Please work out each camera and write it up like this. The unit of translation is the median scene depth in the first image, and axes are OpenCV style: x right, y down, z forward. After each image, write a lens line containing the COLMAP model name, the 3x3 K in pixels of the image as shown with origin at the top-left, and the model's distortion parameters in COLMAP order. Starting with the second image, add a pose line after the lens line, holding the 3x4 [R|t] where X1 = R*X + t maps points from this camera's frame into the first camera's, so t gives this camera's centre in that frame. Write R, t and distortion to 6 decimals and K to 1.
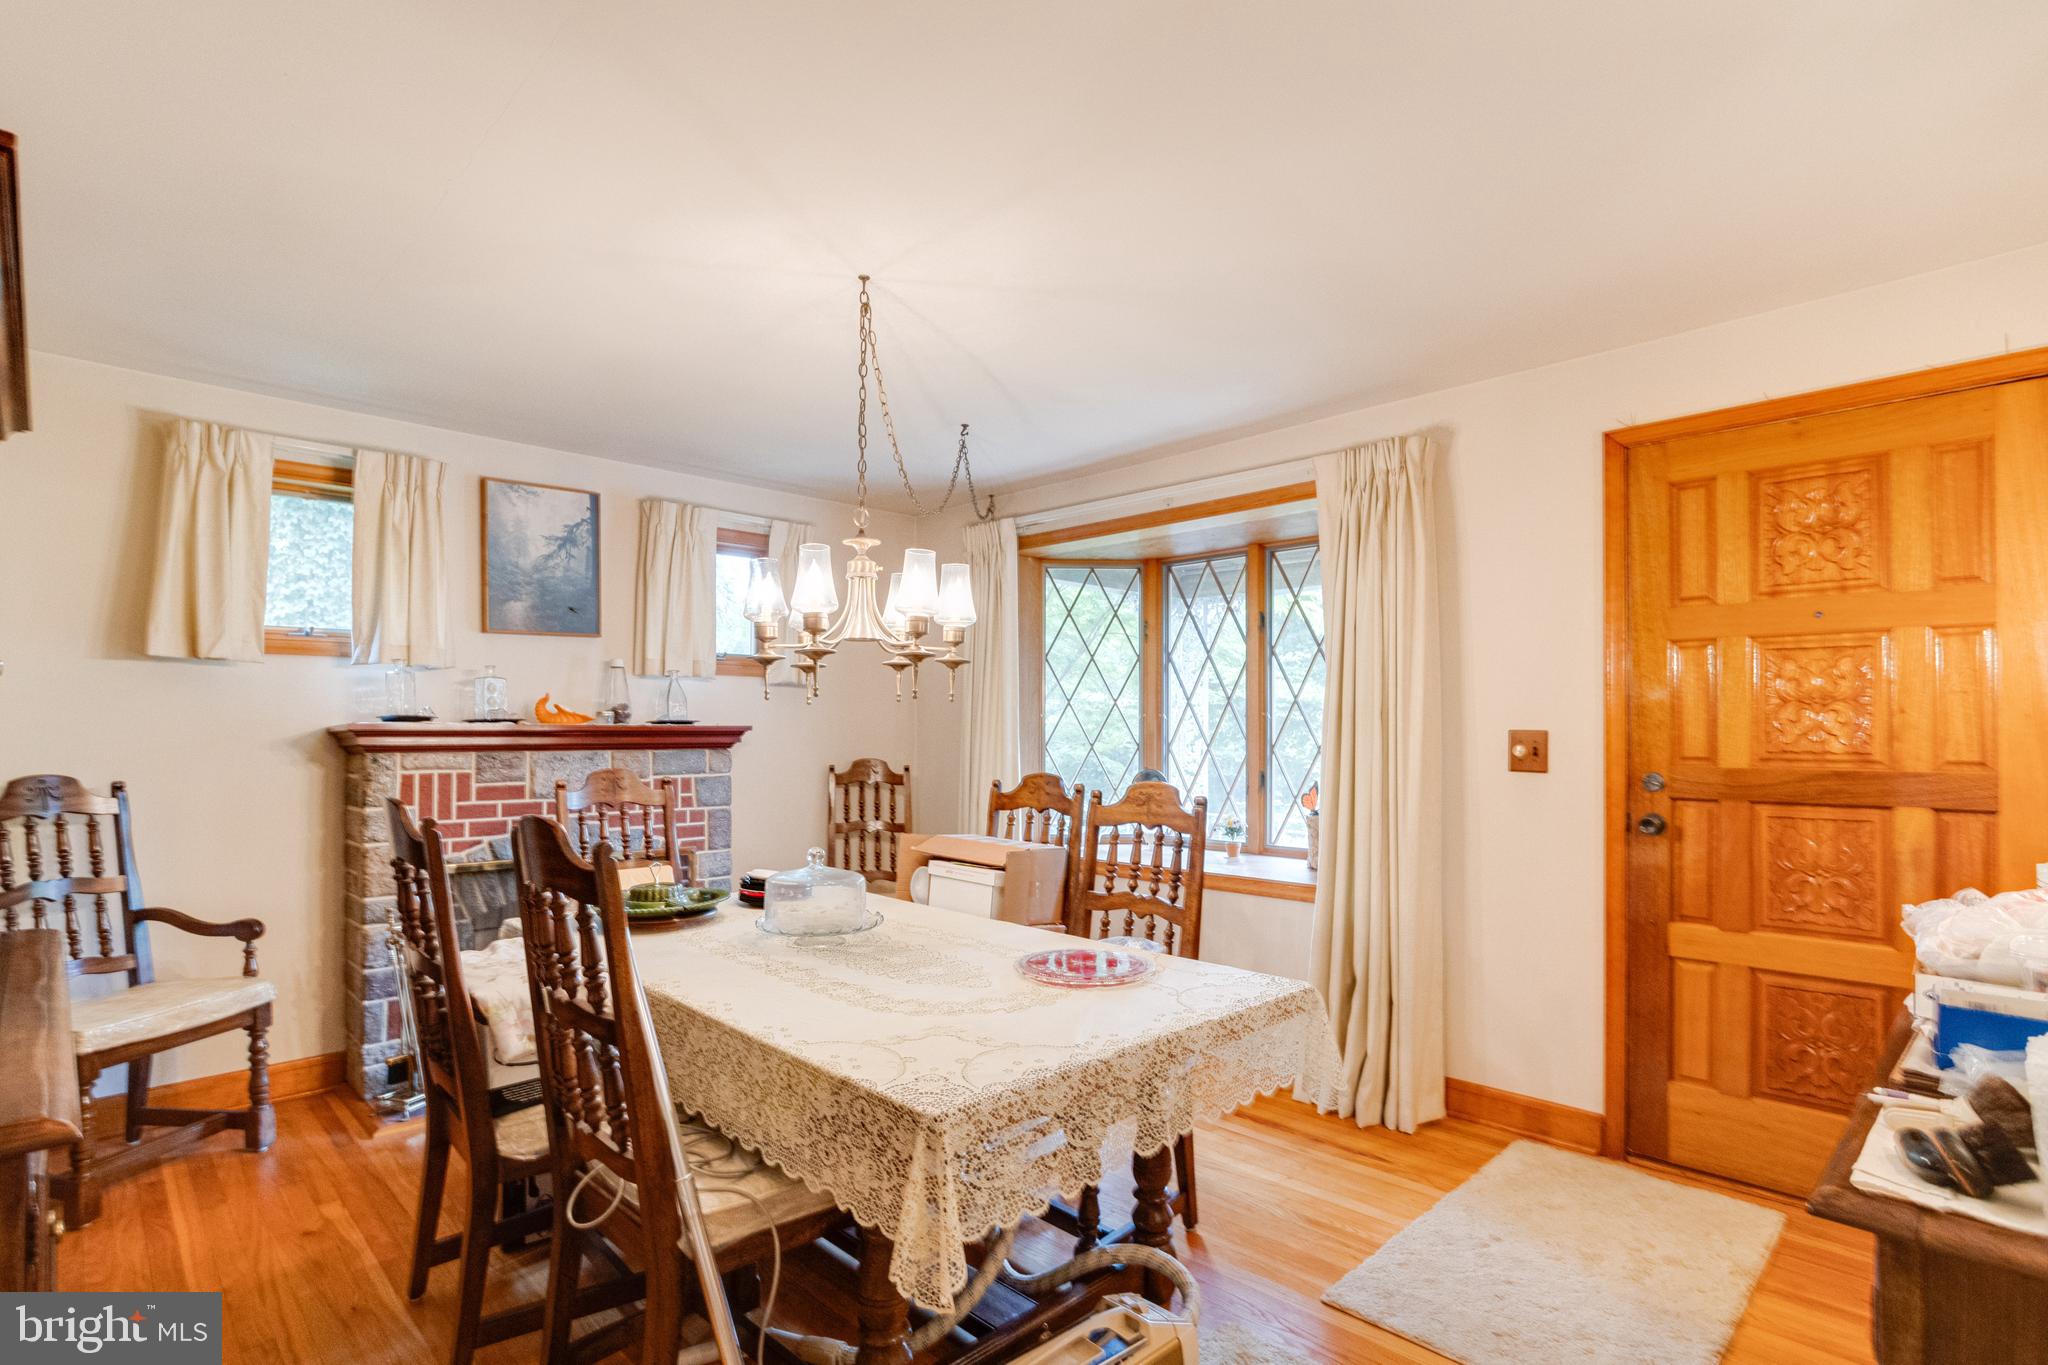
lens RADIAL K [[1008.6, 0, 1022.9], [0, 1008.6, 703.8], [0, 0, 1]] dist [-0.049671, 0.029926]
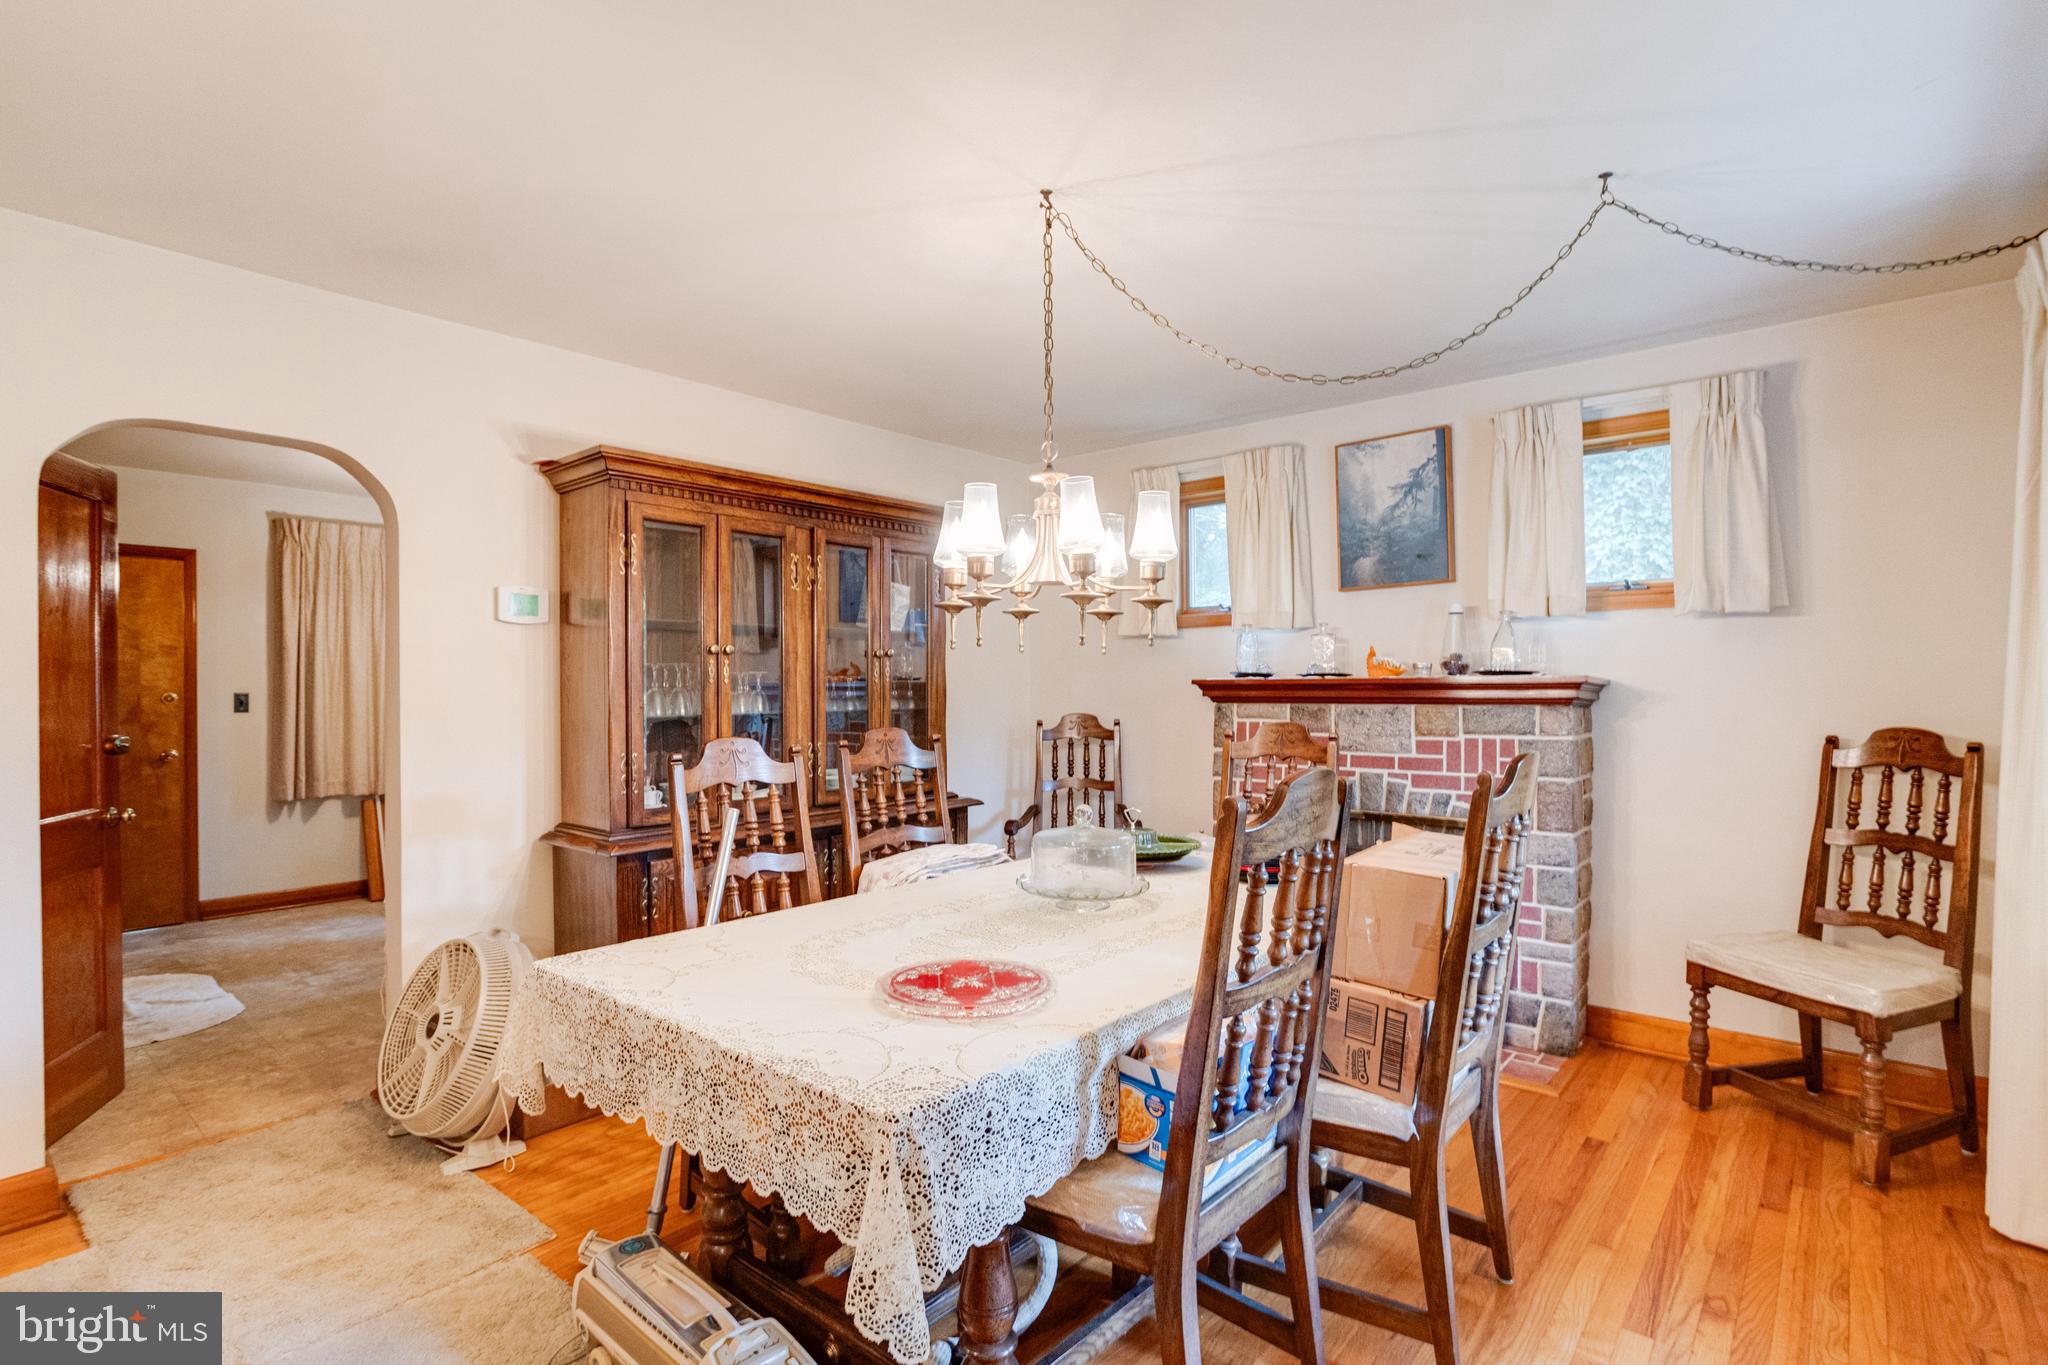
lens RADIAL K [[991.2, 0, 1018.0], [0, 991.2, 673.2], [0, 0, 1]] dist [-0.047590, 0.030127]
pose [[0.085742, -0.017085, -0.996171, 0.468192], [0.030127, 0.999440, -0.014548, 0.019716], [0.995862, -0.028765, 0.086208, 0.559645]]
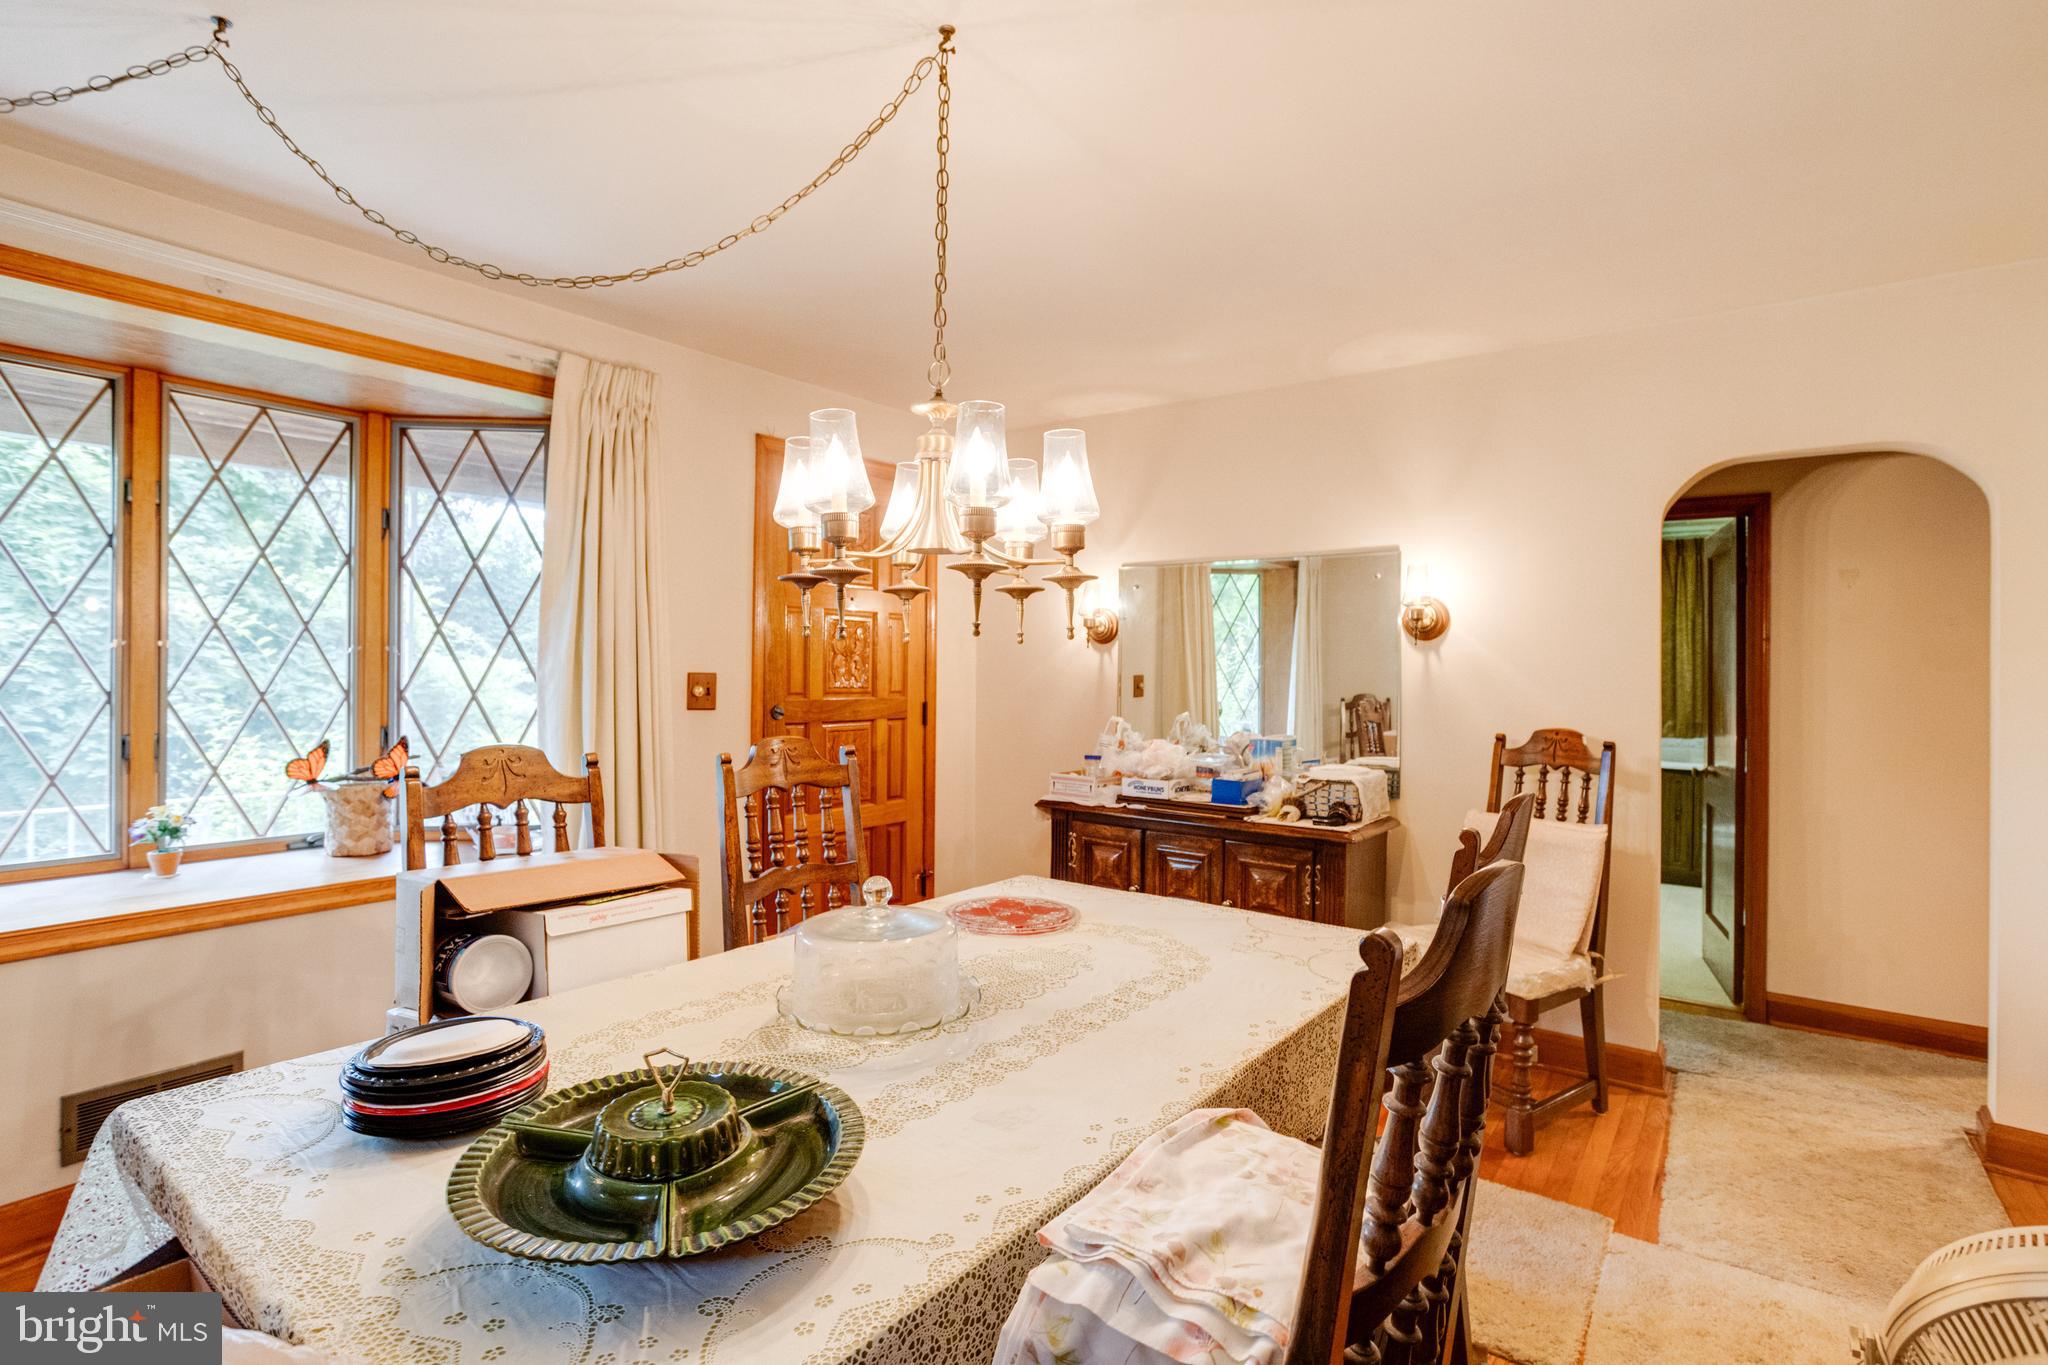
lens RADIAL K [[991.2, 0, 1018.0], [0, 991.2, 673.2], [0, 0, 1]] dist [-0.047590, 0.030127]
pose [[-0.143977, -0.008310, 0.989546, -0.520731], [-0.032239, 0.999473, 0.003702, 0.010022], [-0.989056, -0.031368, -0.144169, 0.651855]]
